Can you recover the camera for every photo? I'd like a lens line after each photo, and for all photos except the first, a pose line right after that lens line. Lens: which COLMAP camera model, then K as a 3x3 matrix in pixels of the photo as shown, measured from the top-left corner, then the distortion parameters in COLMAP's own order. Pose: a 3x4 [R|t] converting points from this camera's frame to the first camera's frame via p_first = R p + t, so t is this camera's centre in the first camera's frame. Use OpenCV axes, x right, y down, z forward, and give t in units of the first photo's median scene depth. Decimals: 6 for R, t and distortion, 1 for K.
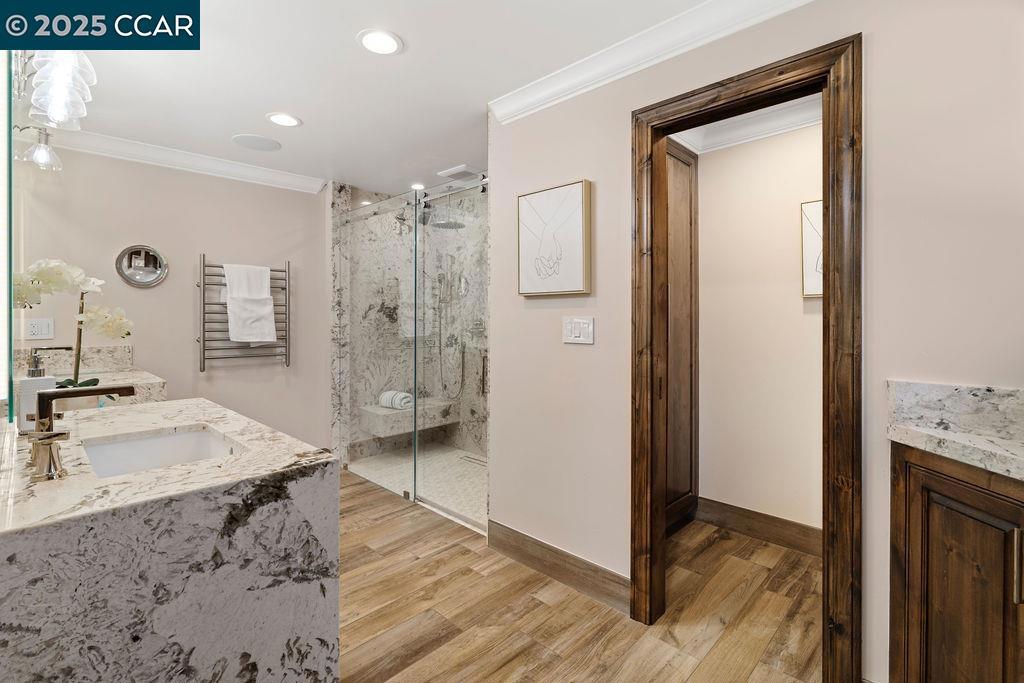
lens RADIAL K [[469.1, 0, 512.4], [0, 469.1, 314.0], [0, 0, 1]] dist [-0.002907, -0.000002]
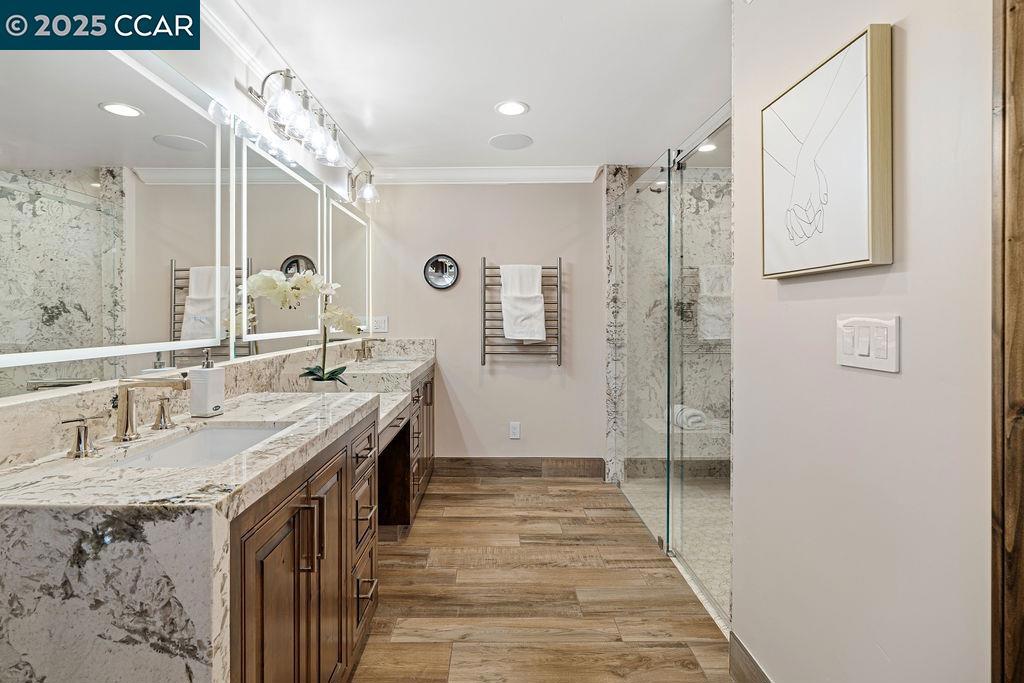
lens RADIAL K [[469.1, 0, 512.4], [0, 469.1, 314.0], [0, 0, 1]] dist [-0.002907, -0.000002]
pose [[0.691185, -0.002743, -0.722673, 0.220284], [0.006317, 0.999978, 0.002247, 0.001977], [0.722650, -0.006118, 0.691187, 0.368799]]
